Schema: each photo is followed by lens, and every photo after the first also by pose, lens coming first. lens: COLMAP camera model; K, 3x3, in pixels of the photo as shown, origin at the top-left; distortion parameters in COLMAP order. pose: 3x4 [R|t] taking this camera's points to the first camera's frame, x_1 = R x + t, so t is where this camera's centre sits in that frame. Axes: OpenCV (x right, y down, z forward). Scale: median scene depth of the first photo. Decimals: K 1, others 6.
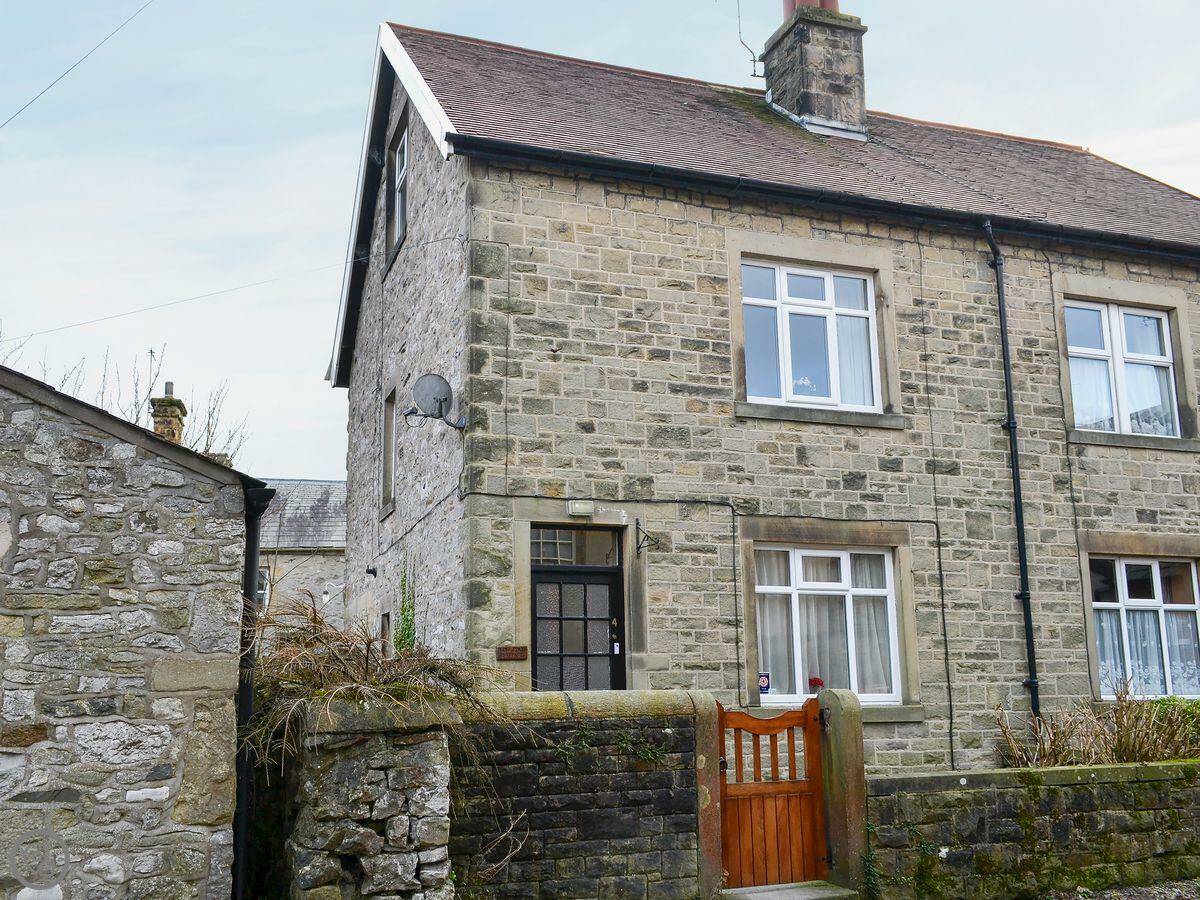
lens RADIAL K [[1147.1, 0, 541.9], [0, 1147.1, 470.5], [0, 0, 1]] dist [0.023315, 0.000000]
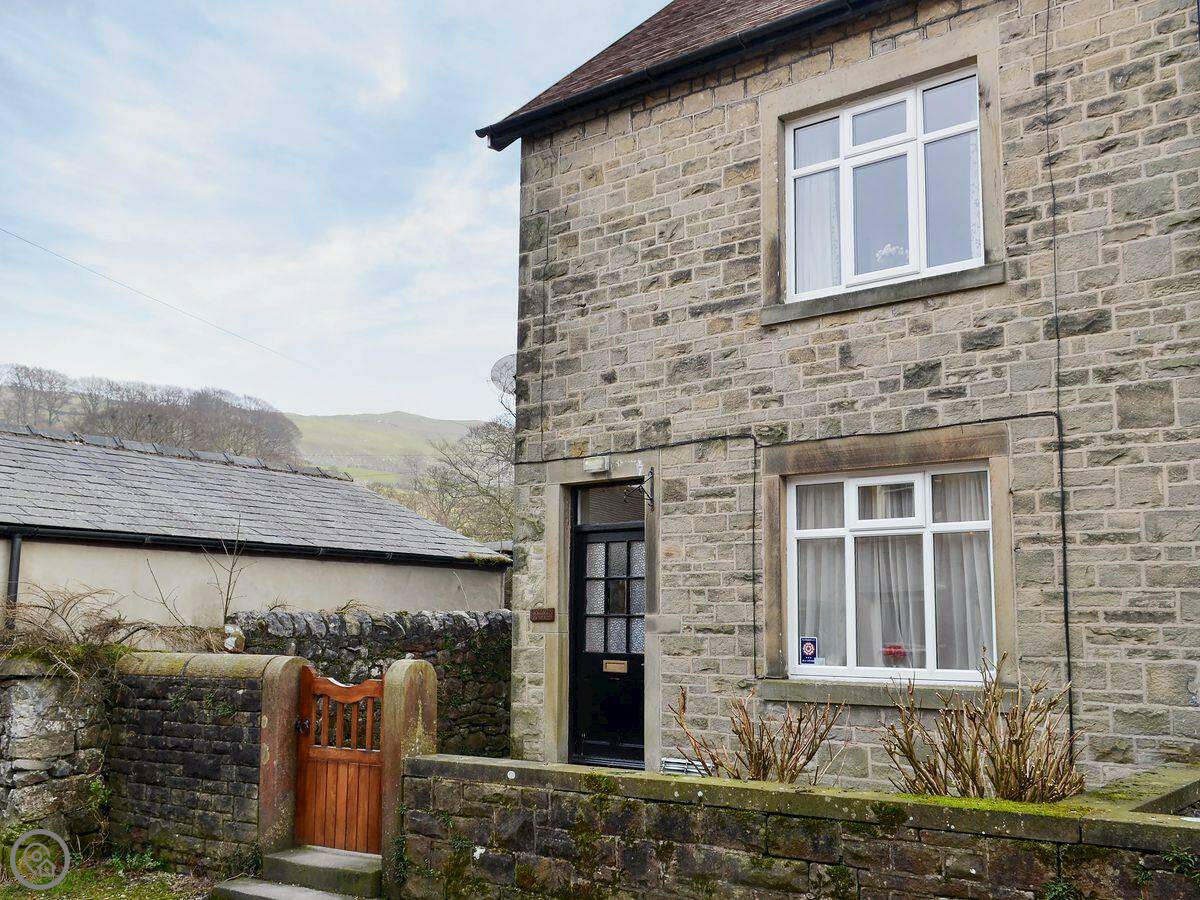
lens RADIAL K [[1147.1, 0, 544.9], [0, 1147.1, 471.1], [0, 0, 1]] dist [0.023315, 0.000000]
pose [[0.521760, -0.104059, -0.846722, 0.786293], [0.146614, 0.988703, -0.031162, 0.058973], [0.840399, -0.107882, 0.531122, 0.431136]]
